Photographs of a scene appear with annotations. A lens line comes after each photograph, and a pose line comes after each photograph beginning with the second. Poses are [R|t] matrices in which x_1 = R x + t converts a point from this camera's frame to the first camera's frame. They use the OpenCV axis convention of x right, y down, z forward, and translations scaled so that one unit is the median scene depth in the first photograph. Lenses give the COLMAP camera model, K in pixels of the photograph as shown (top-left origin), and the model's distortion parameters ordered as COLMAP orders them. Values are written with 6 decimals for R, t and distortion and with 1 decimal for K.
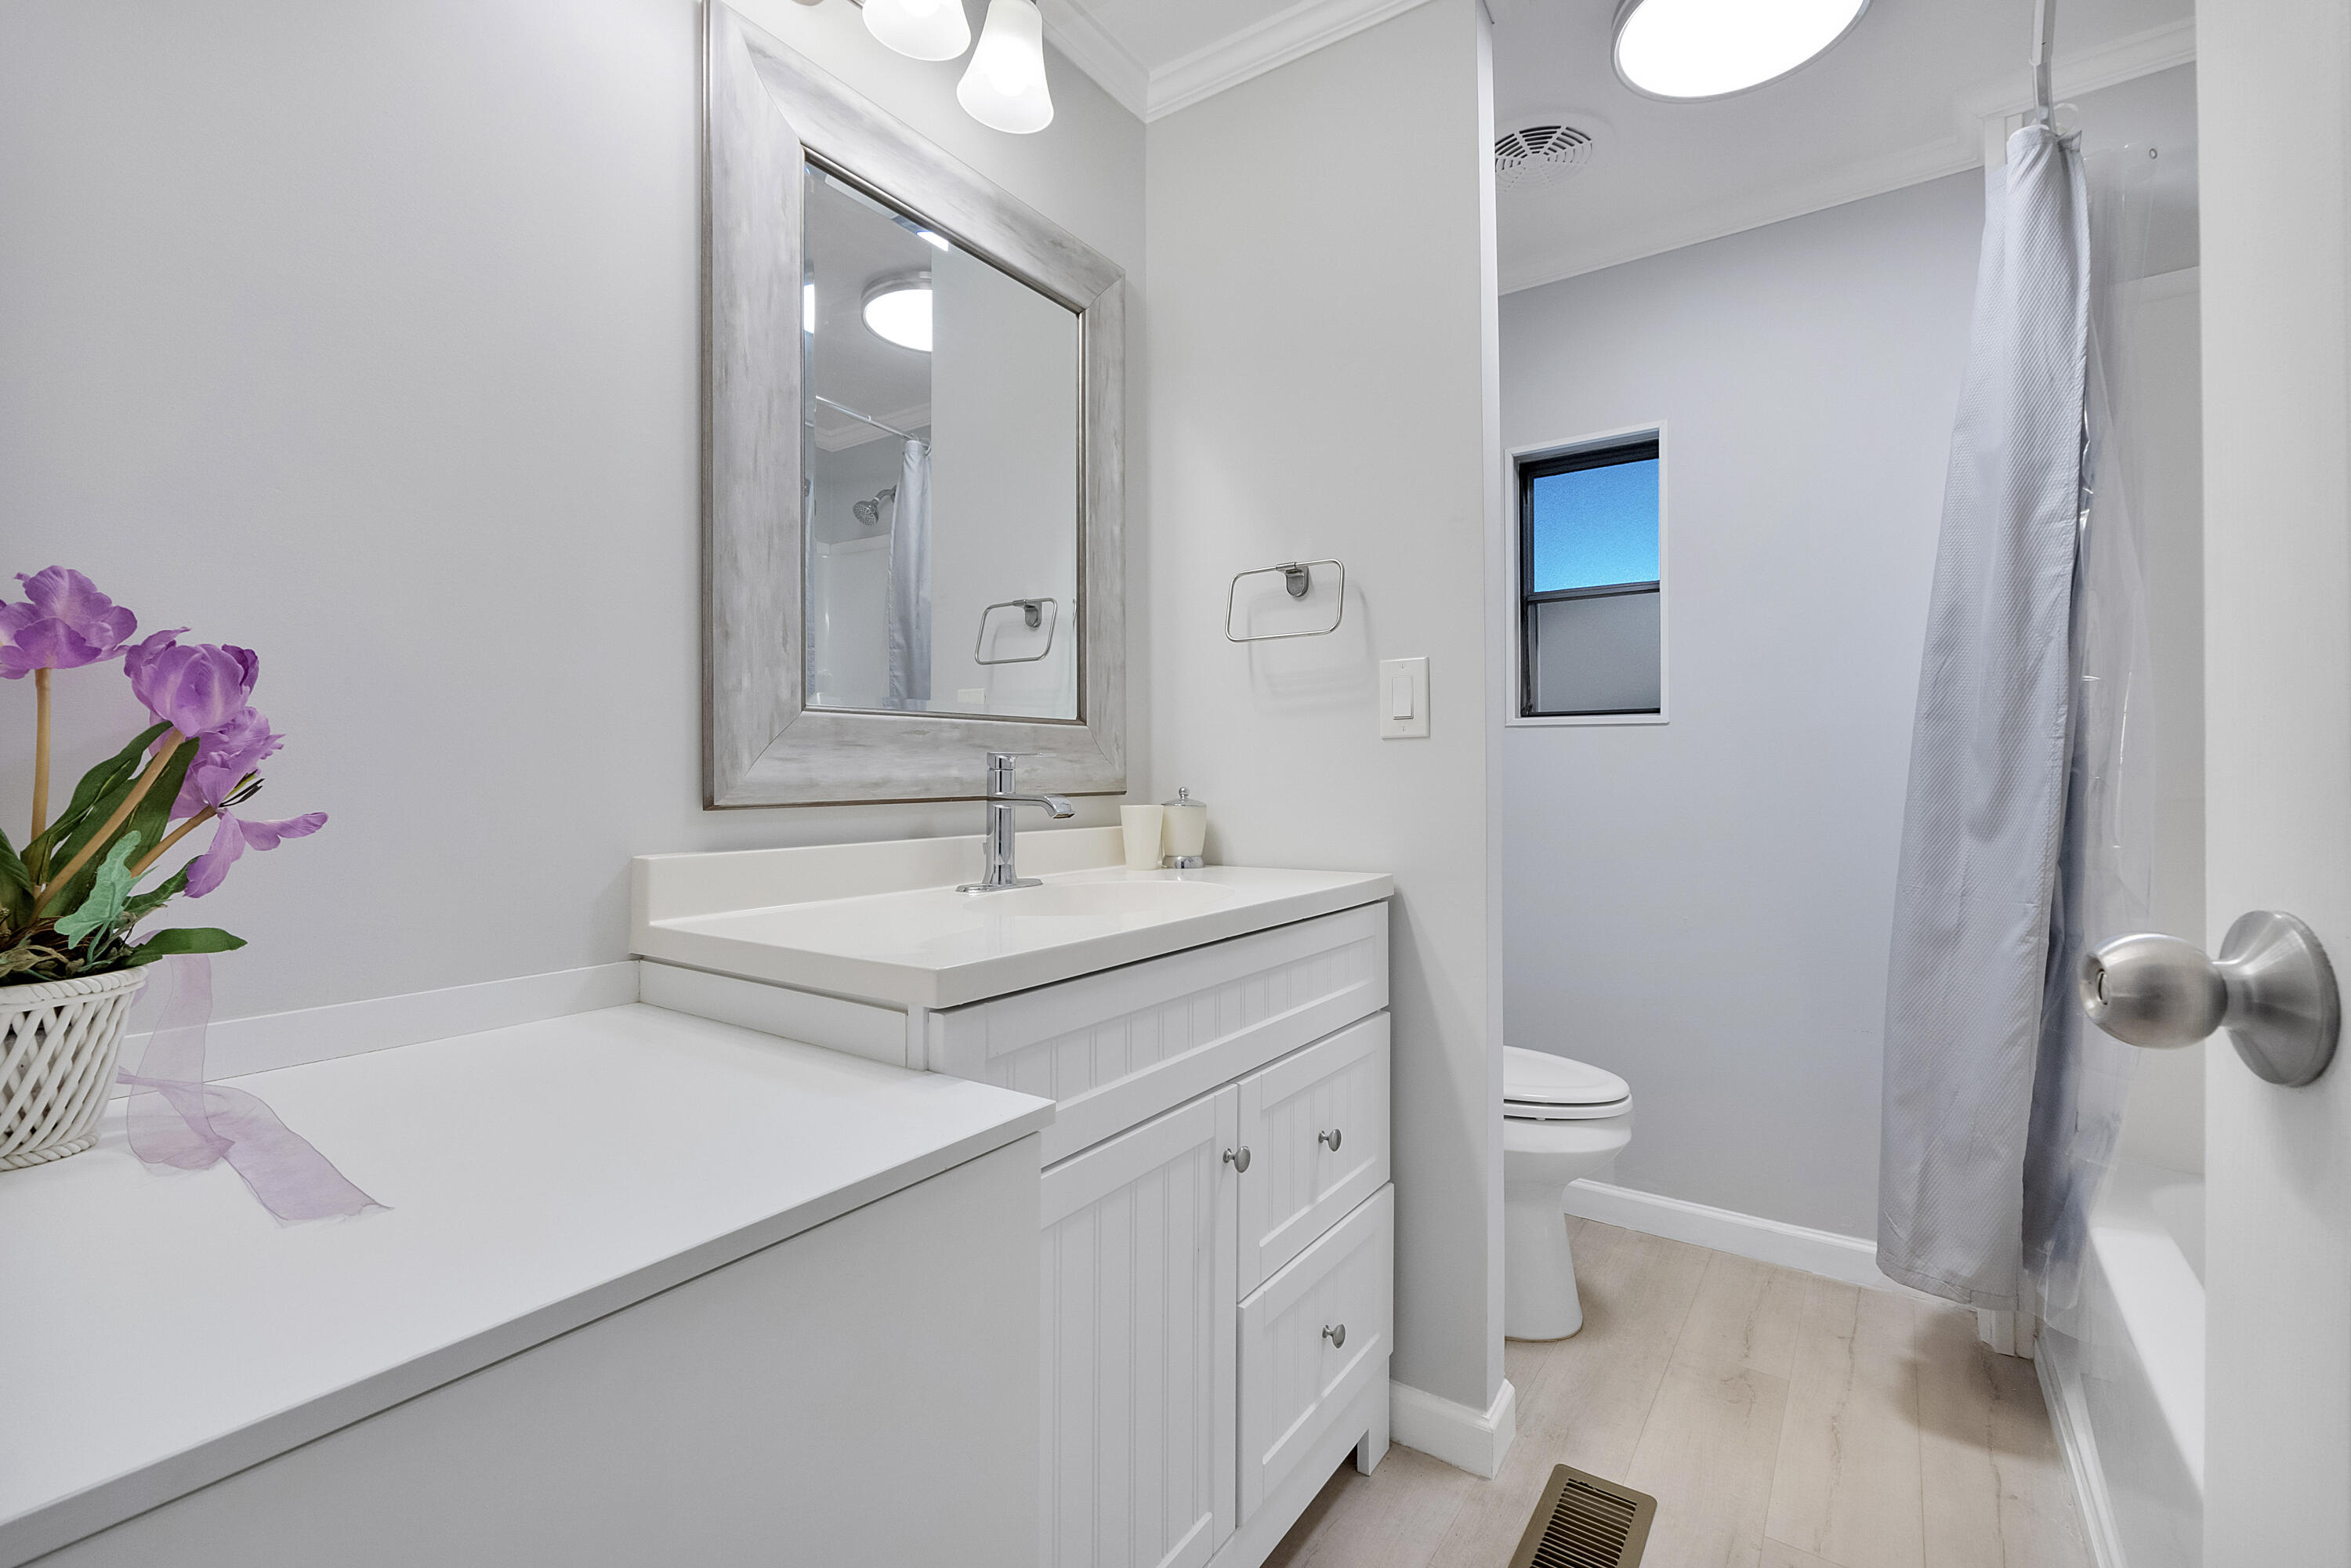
lens RADIAL K [[991.3, 0, 1177.9], [0, 991.3, 781.0], [0, 0, 1]] dist [-0.009768, -0.000770]
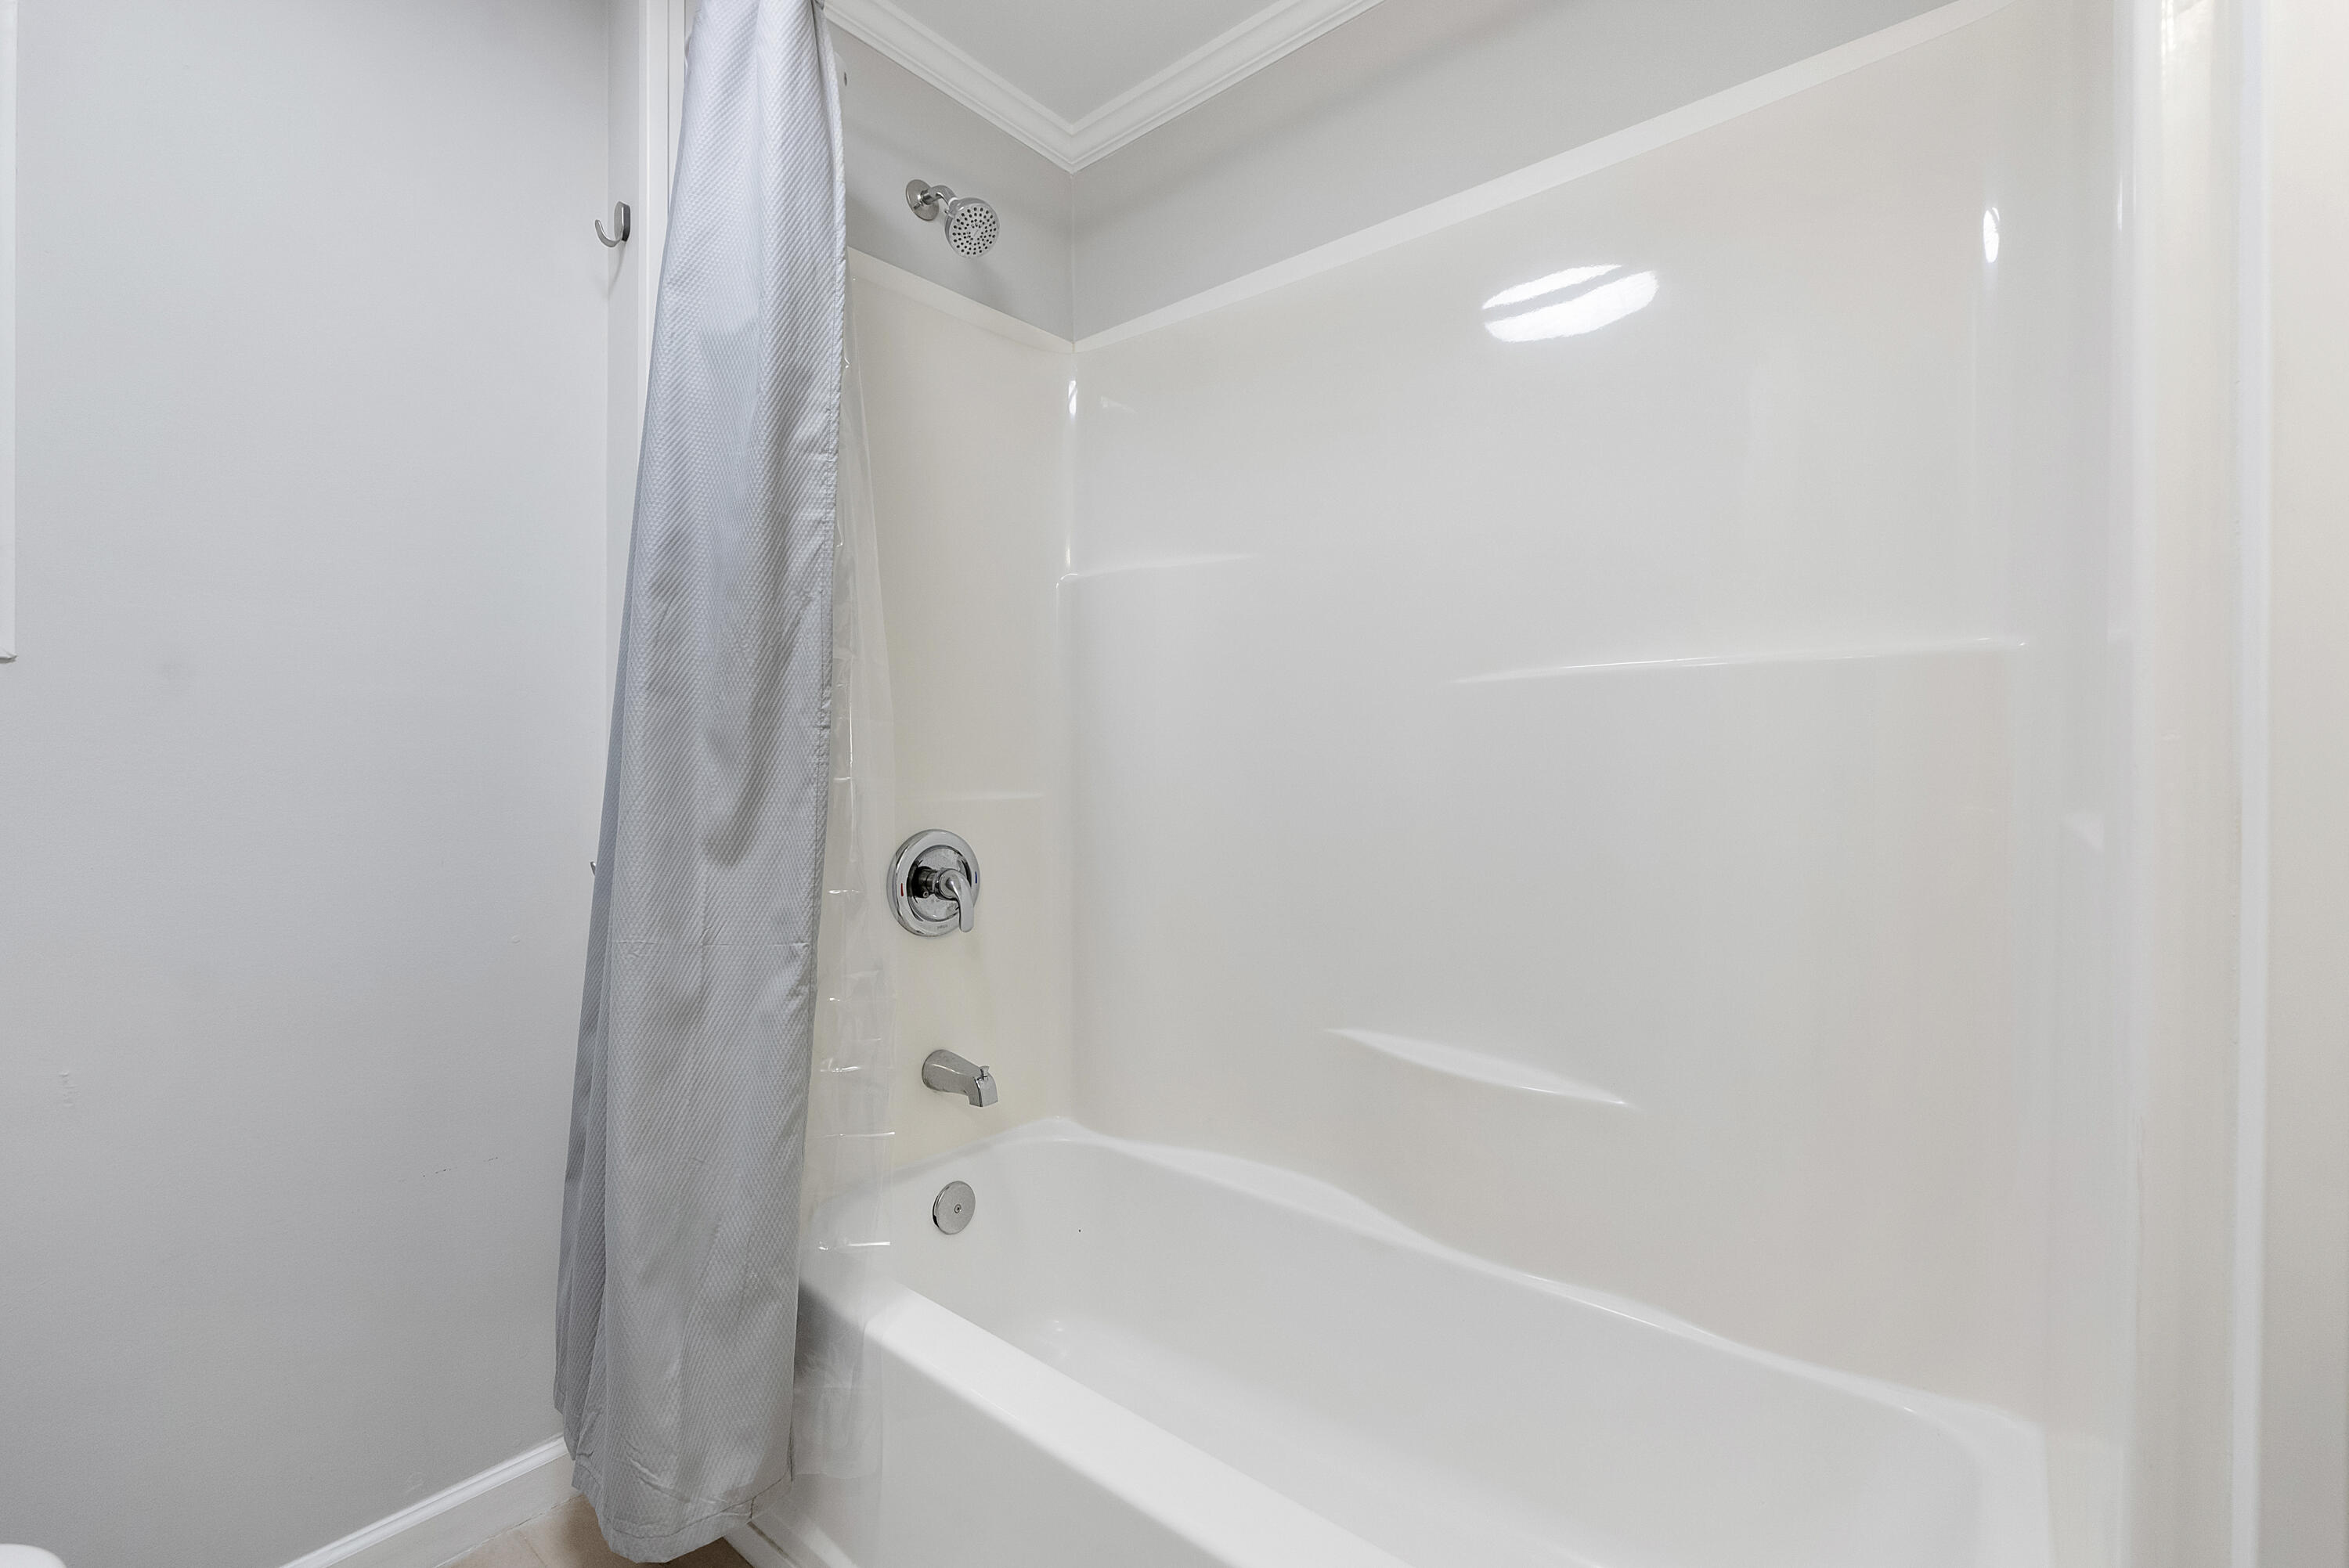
lens RADIAL K [[990.4, 0, 1175.4], [0, 990.4, 782.3], [0, 0, 1]] dist [-0.009768, -0.000770]
pose [[0.086896, -0.001161, 0.996217, 0.126641], [0.004987, 0.999987, 0.000731, 0.001111], [-0.996205, 0.004904, 0.086901, 0.631920]]
